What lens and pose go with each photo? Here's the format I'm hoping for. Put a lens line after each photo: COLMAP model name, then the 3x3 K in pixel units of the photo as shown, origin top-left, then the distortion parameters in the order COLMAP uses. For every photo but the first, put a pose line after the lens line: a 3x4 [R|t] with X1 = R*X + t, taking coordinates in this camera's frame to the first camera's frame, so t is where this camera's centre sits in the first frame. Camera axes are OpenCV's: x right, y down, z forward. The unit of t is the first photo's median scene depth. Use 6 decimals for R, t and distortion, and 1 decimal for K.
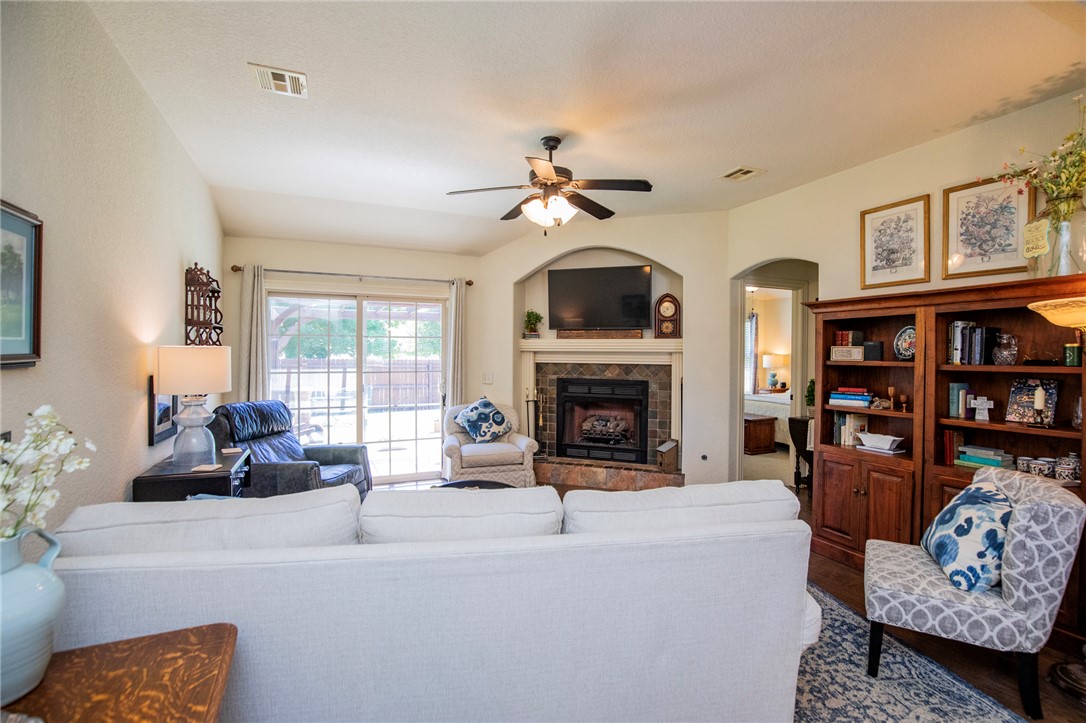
lens RADIAL K [[502.5, 0, 552.3], [0, 502.5, 358.4], [0, 0, 1]] dist [-0.033728, 0.006305]
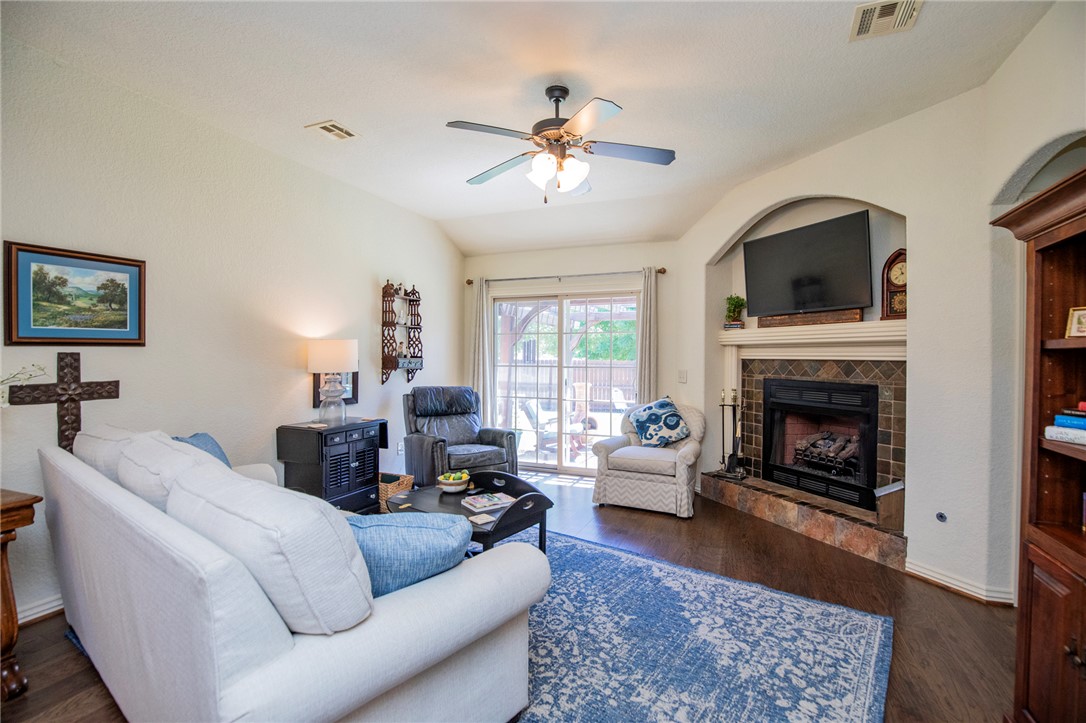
lens RADIAL K [[502.5, 0, 552.3], [0, 502.5, 358.4], [0, 0, 1]] dist [-0.033728, 0.006305]
pose [[0.688570, 0.000003, -0.725169, 0.371094], [-0.009009, 0.999923, -0.008550, 0.018711], [0.725113, 0.012421, 0.688517, 0.242824]]
